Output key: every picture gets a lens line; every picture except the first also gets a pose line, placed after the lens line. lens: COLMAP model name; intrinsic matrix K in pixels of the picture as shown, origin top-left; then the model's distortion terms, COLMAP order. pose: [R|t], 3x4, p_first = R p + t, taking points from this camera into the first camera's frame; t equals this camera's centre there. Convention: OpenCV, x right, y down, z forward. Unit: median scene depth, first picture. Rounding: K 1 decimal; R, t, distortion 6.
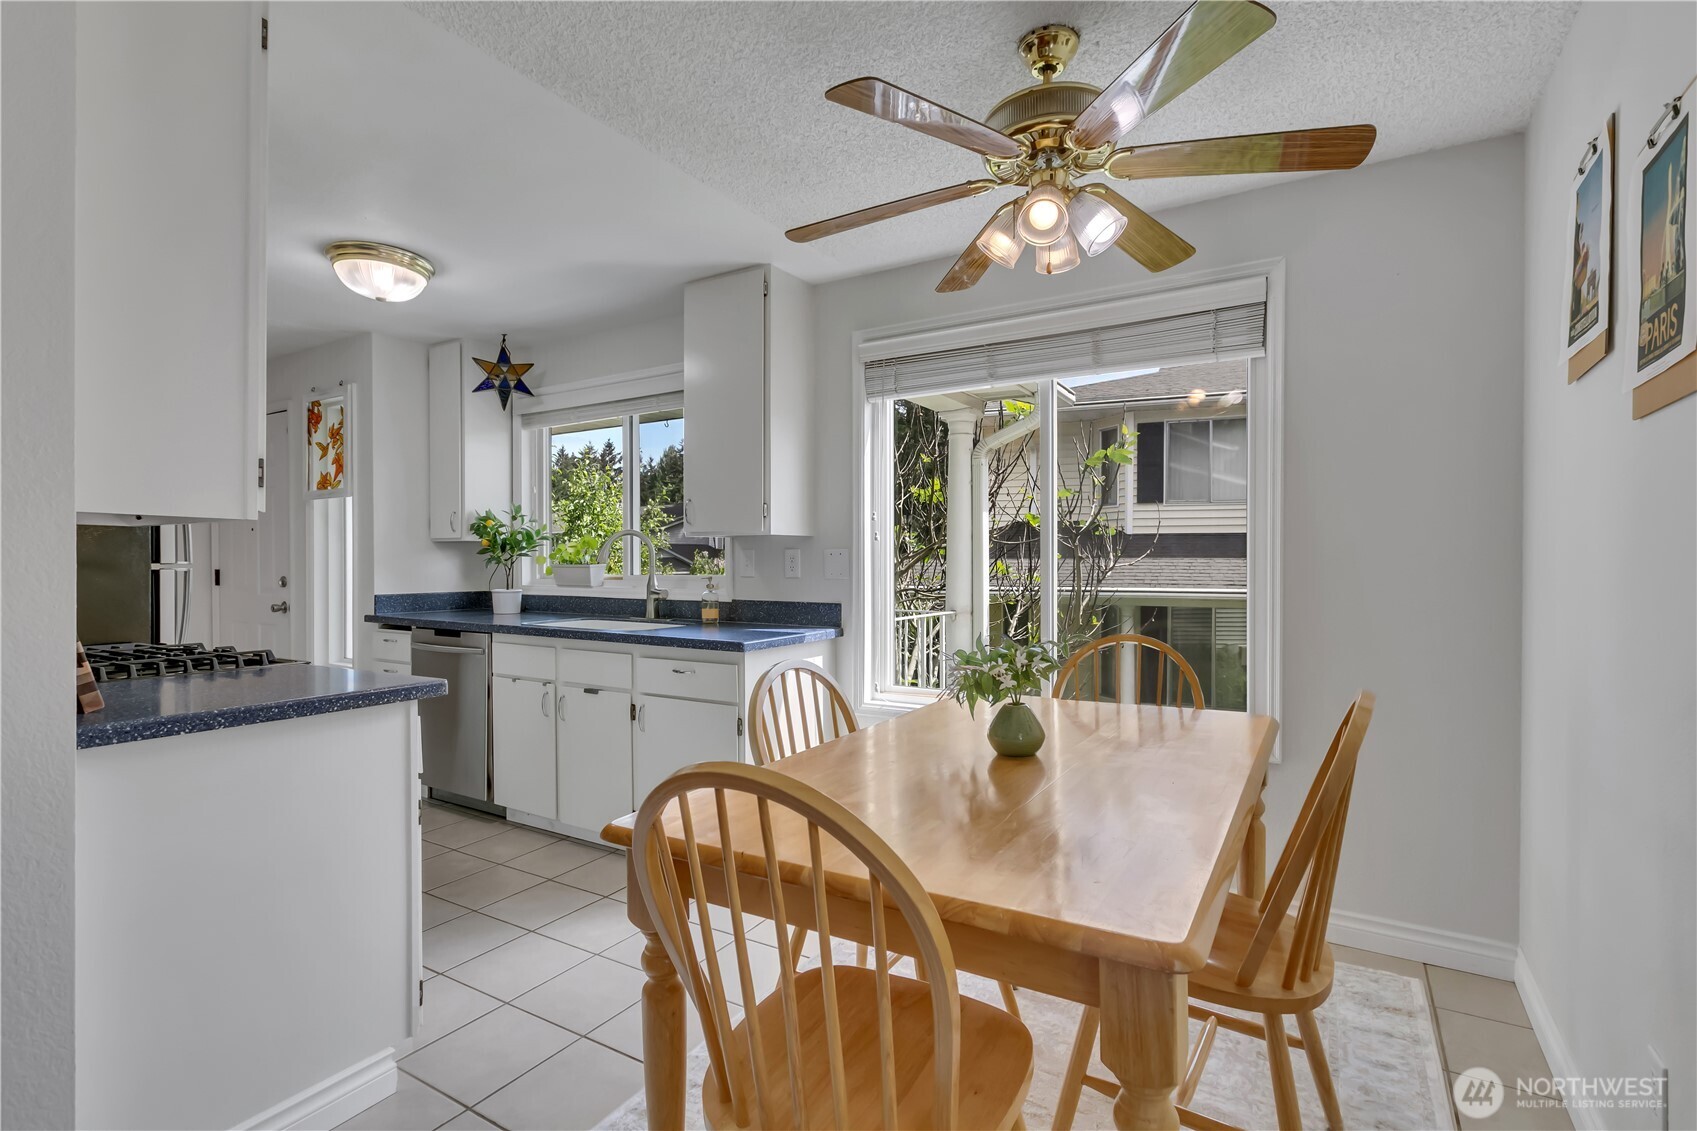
lens RADIAL K [[787.3, 0, 848.0], [0, 787.3, 568.5], [0, 0, 1]] dist [-0.001961, 0.000220]
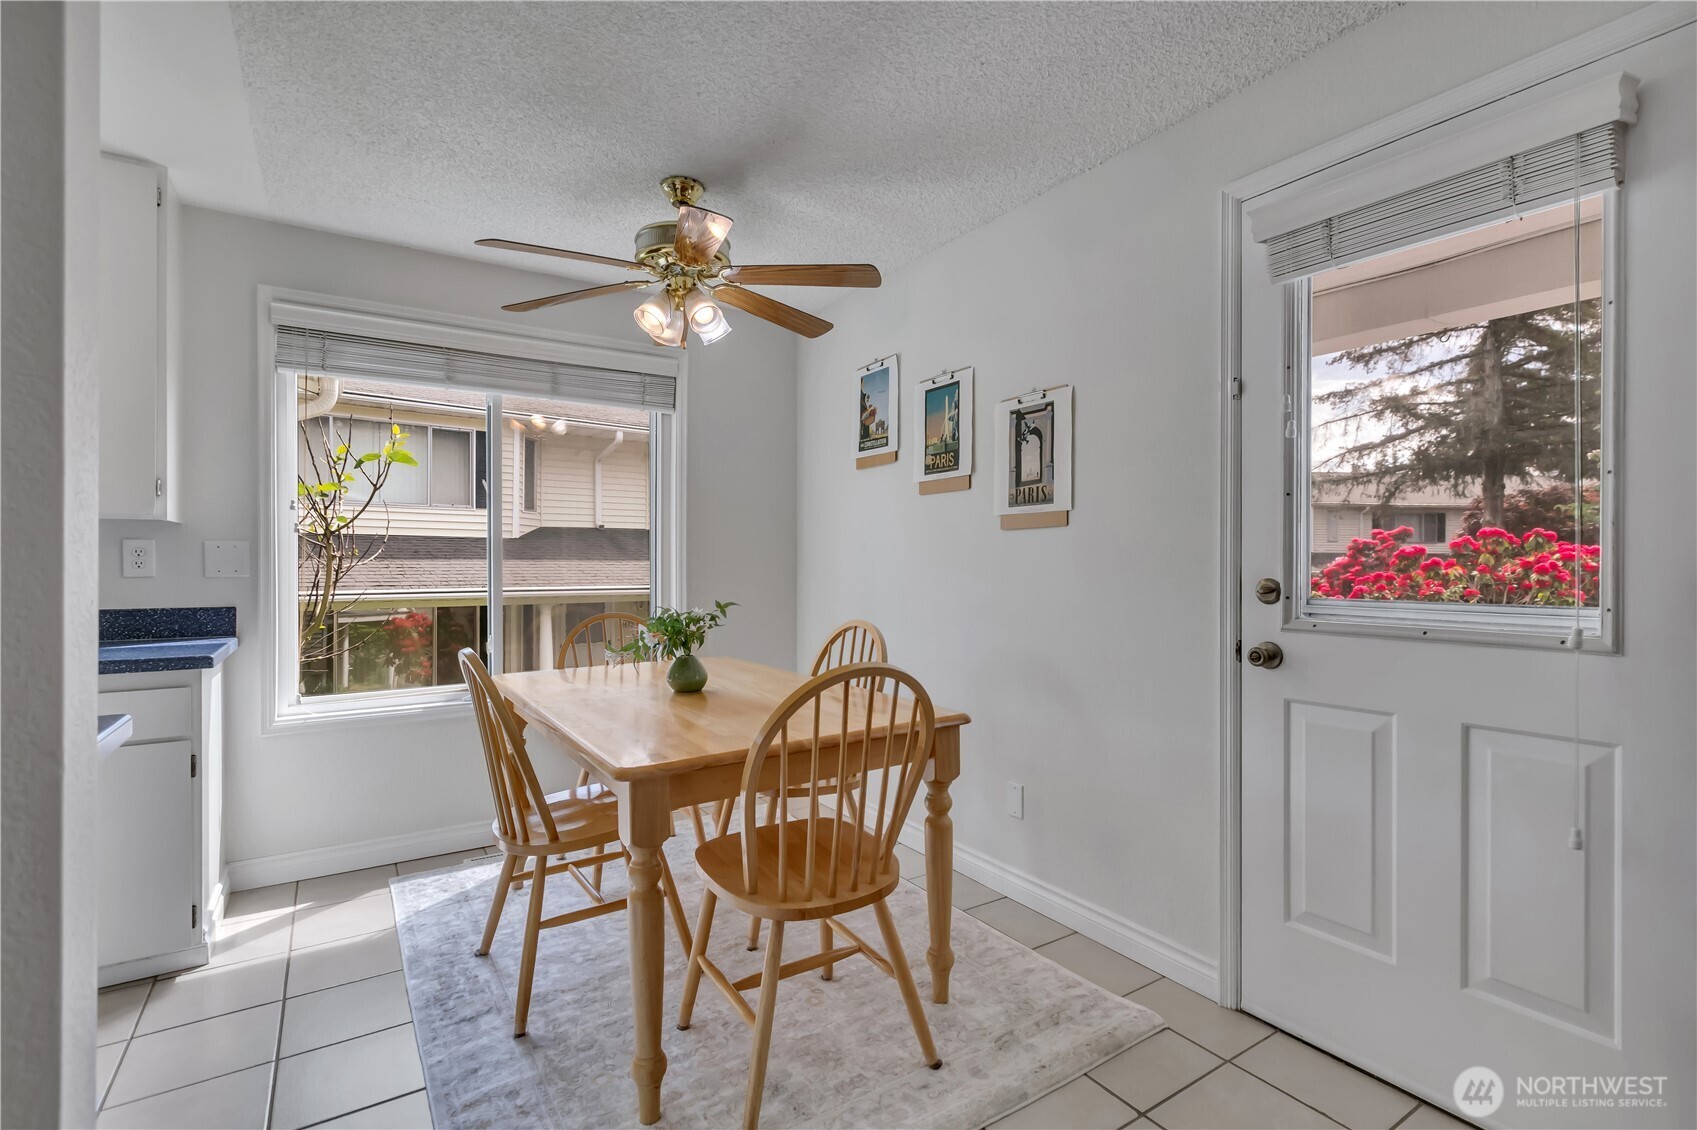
lens RADIAL K [[787.3, 0, 842.4], [0, 787.3, 564.6], [0, 0, 1]] dist [-0.001961, 0.000220]
pose [[0.442770, 0.003622, 0.896628, -0.495001], [0.010009, 0.999910, -0.008982, 0.014675], [-0.896580, 0.012952, 0.442693, 0.073724]]
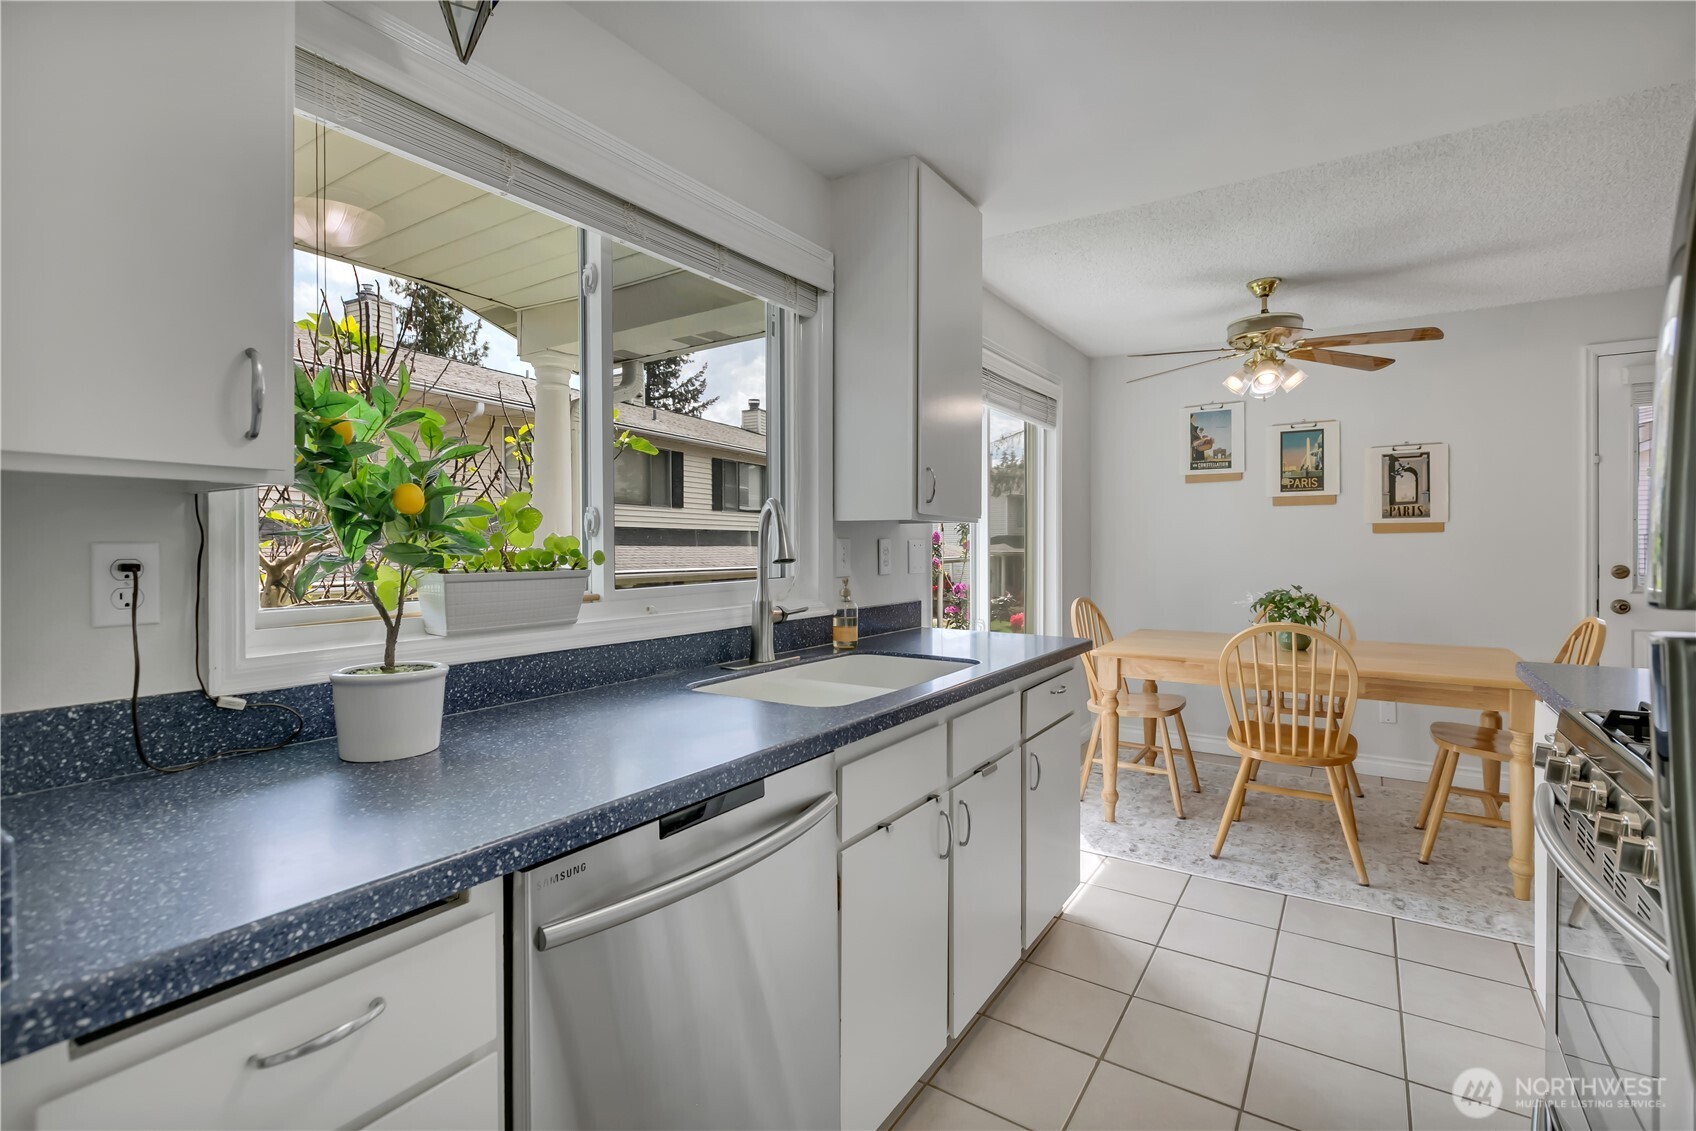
lens RADIAL K [[786.8, 0, 845.2], [0, 786.8, 551.7], [0, 0, 1]] dist [-0.001961, 0.000220]
pose [[0.047585, -0.005016, 0.998855, -0.967367], [0.016368, 0.999857, 0.004241, -0.018259], [-0.998733, 0.016148, 0.047661, 1.086129]]
